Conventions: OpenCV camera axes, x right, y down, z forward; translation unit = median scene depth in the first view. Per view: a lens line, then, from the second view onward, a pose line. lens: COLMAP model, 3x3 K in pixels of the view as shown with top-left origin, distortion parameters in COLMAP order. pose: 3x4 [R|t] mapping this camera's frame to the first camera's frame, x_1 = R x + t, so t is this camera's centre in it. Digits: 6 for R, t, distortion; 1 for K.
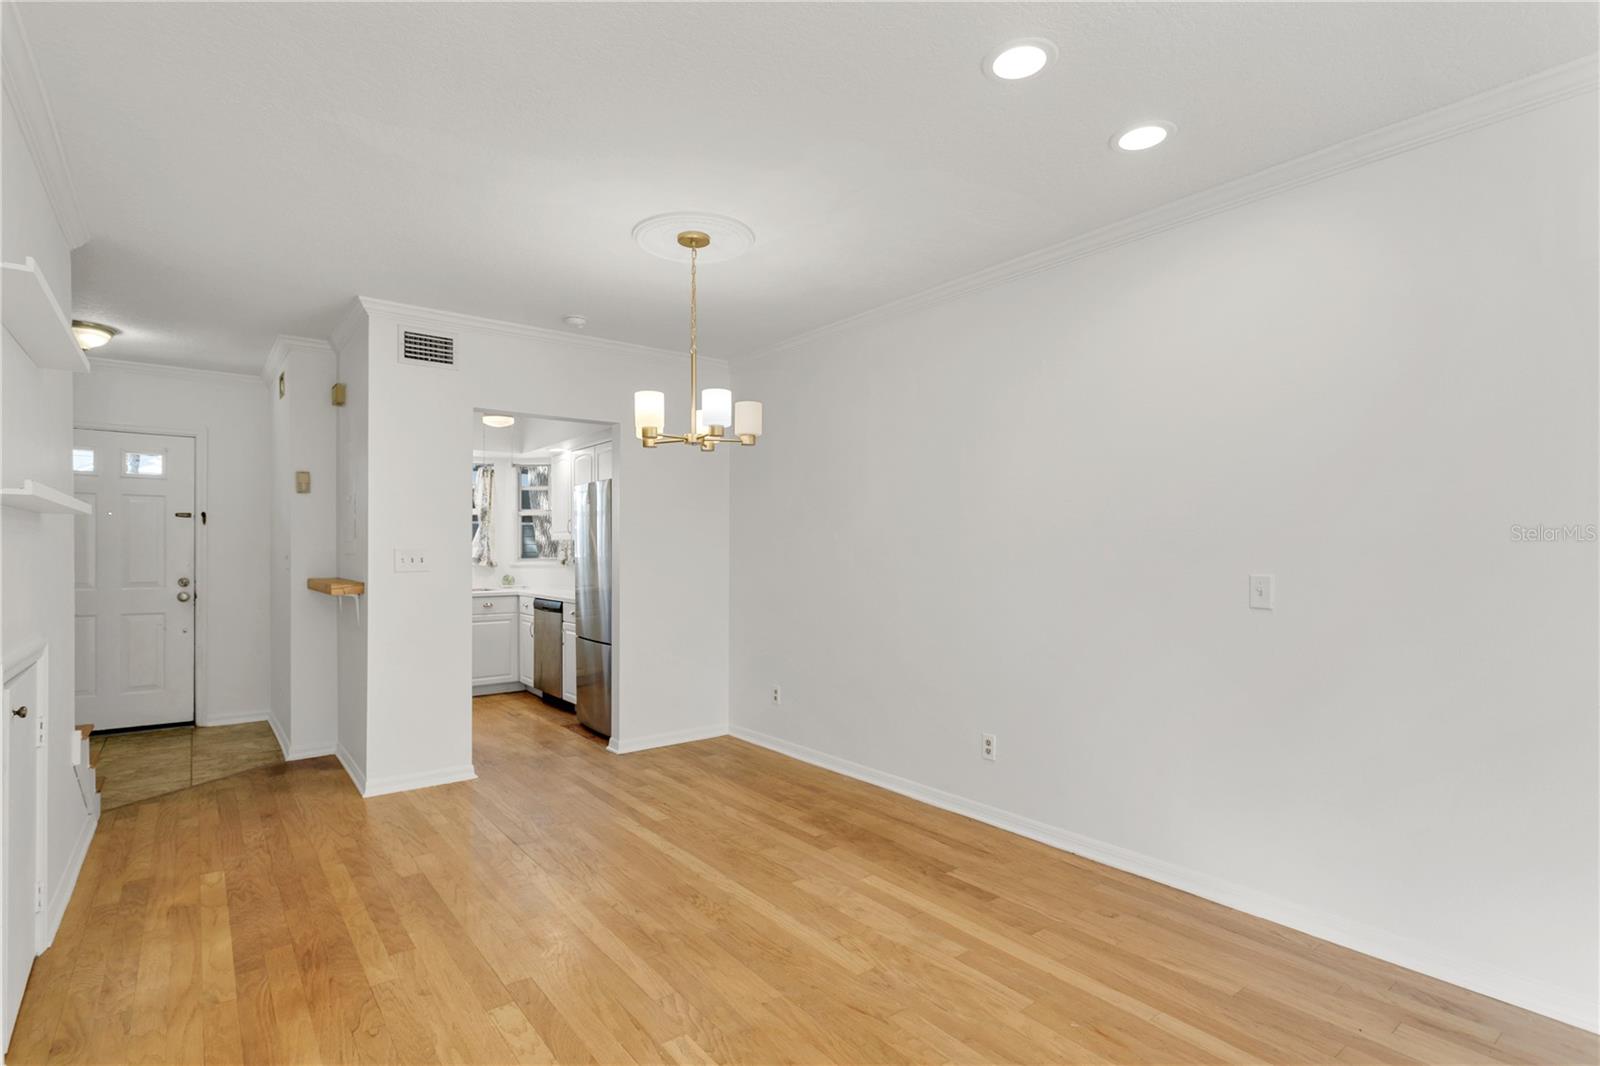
lens RADIAL K [[813.5, 0, 800.0], [0, 813.5, 533.0], [0, 0, 1]] dist [-0.000268, 0.000320]
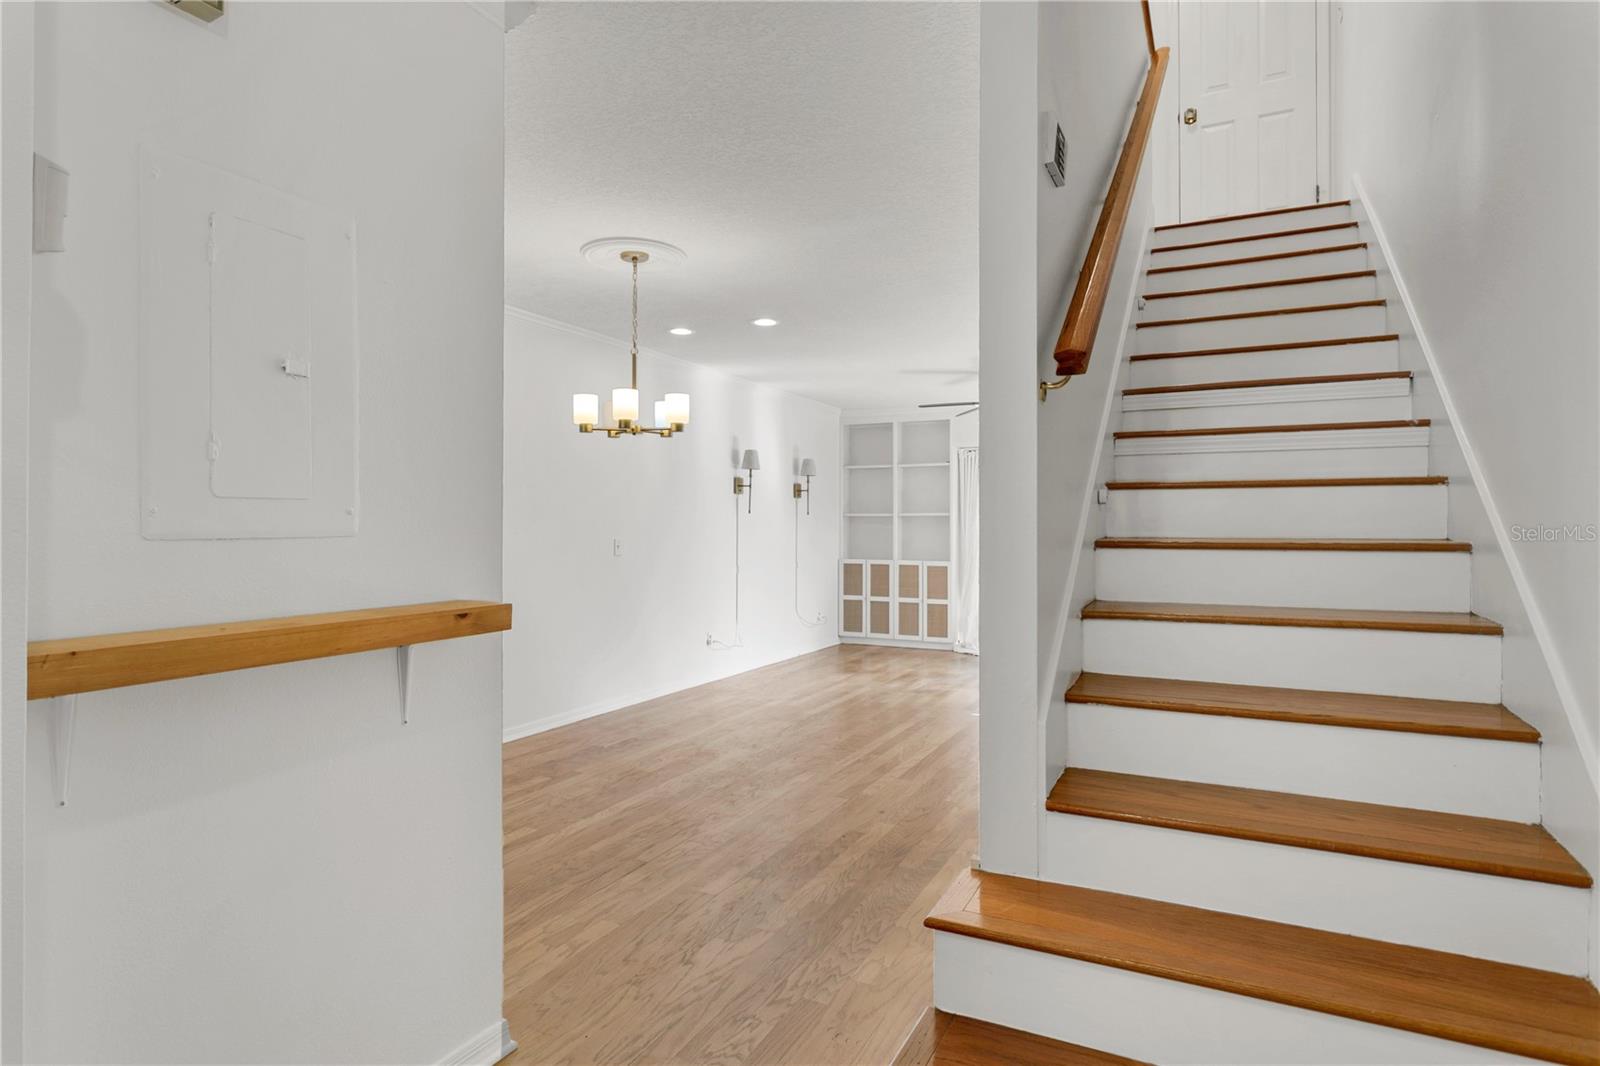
lens RADIAL K [[813.5, 0, 800.0], [0, 813.5, 533.0], [0, 0, 1]] dist [-0.000268, 0.000320]
pose [[-0.440232, -0.008356, 0.897845, -1.293214], [-0.019309, 0.999814, -0.000162, 0.019243], [-0.897677, -0.017408, -0.440311, 1.321632]]
